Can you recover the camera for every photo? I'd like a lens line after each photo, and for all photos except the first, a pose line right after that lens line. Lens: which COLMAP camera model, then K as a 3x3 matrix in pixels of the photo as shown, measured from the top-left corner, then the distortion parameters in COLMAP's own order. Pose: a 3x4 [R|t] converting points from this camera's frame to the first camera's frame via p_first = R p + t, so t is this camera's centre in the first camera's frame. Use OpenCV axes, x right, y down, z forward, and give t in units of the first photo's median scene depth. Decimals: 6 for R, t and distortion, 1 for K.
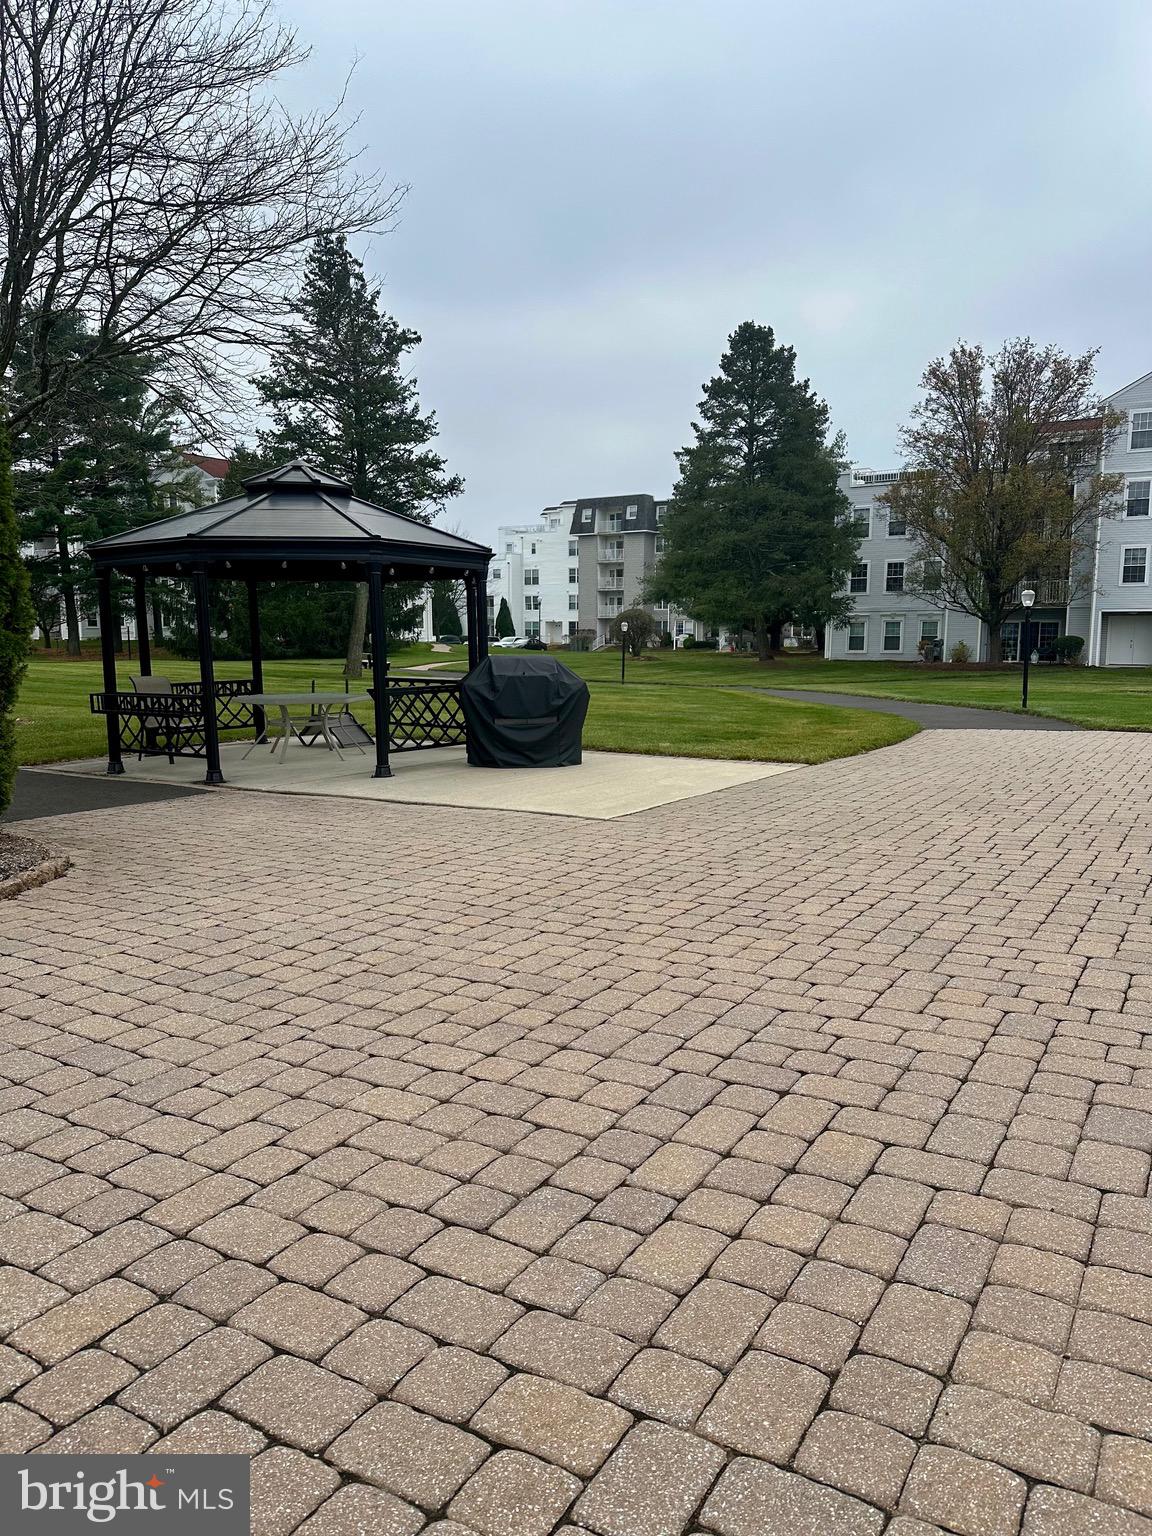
lens RADIAL K [[1069.0, 0, 576.0], [0, 1069.0, 768.0], [0, 0, 1]] dist [0.242362, -0.480295]
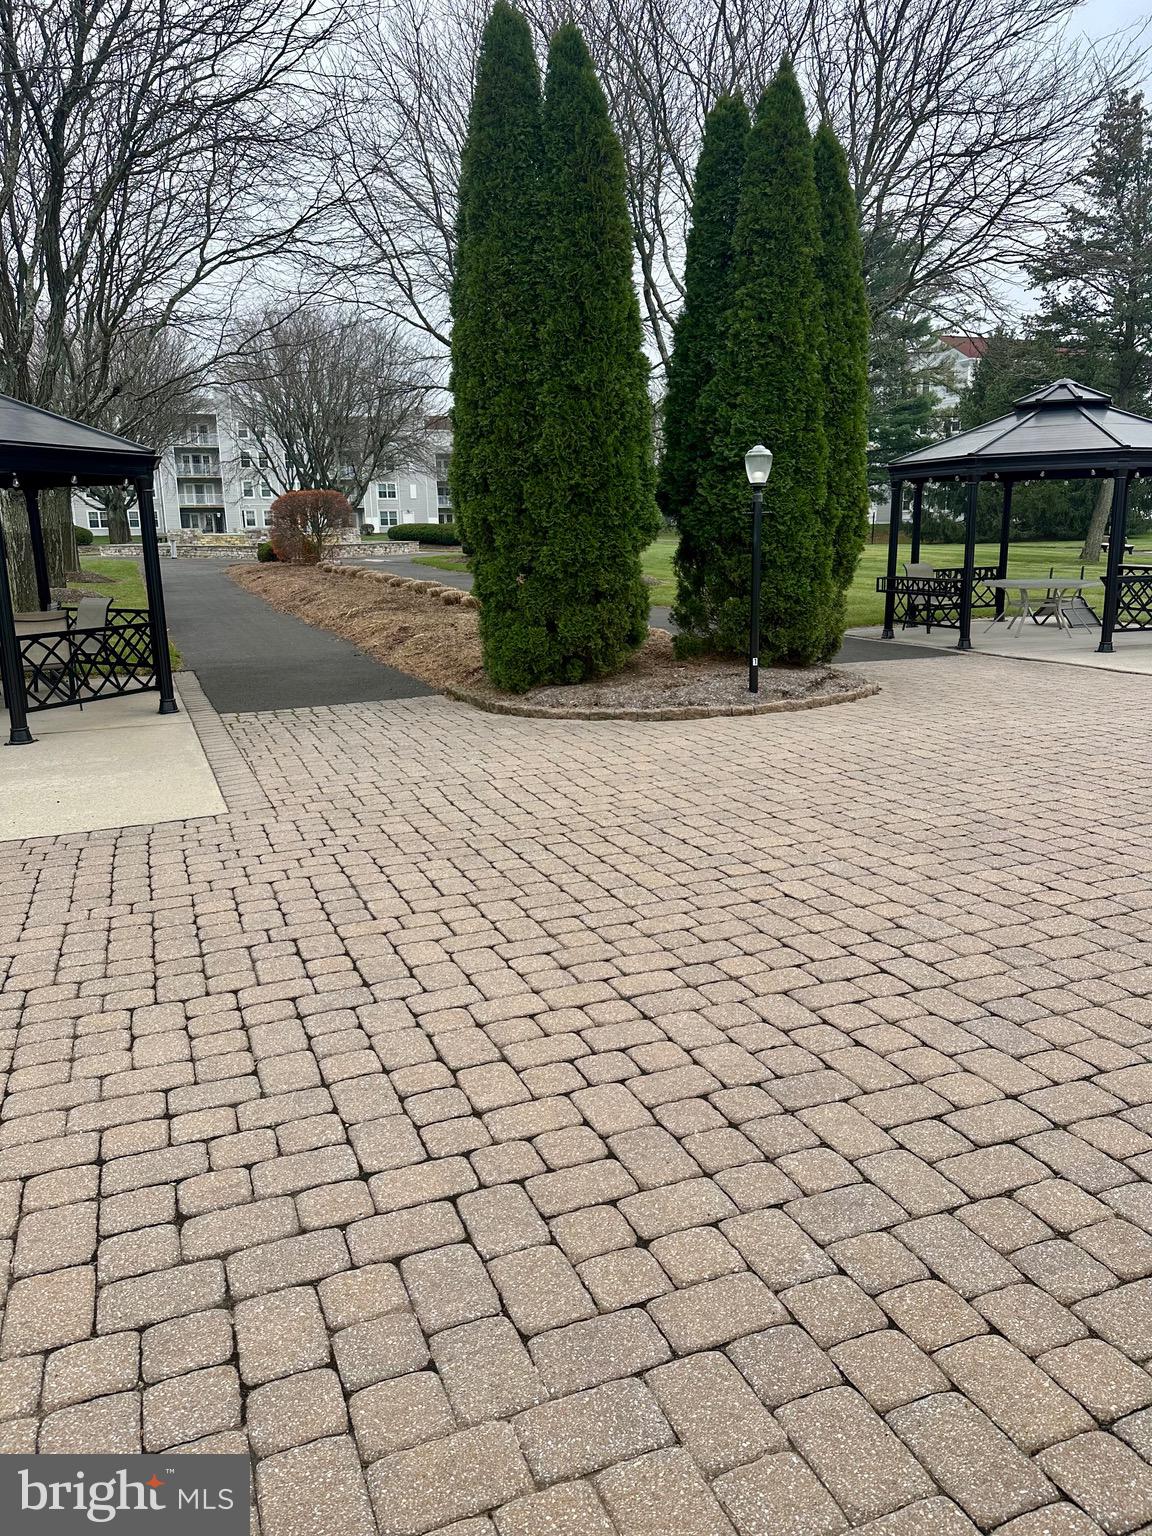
lens RADIAL K [[1054.0, 0, 576.0], [0, 1054.0, 768.0], [0, 0, 1]] dist [0.005566, -0.017374]
pose [[0.796597, 0.129831, -0.590405, 0.043887], [-0.062868, 0.989161, 0.132694, 0.012704], [0.601233, -0.068586, 0.796125, -0.211812]]
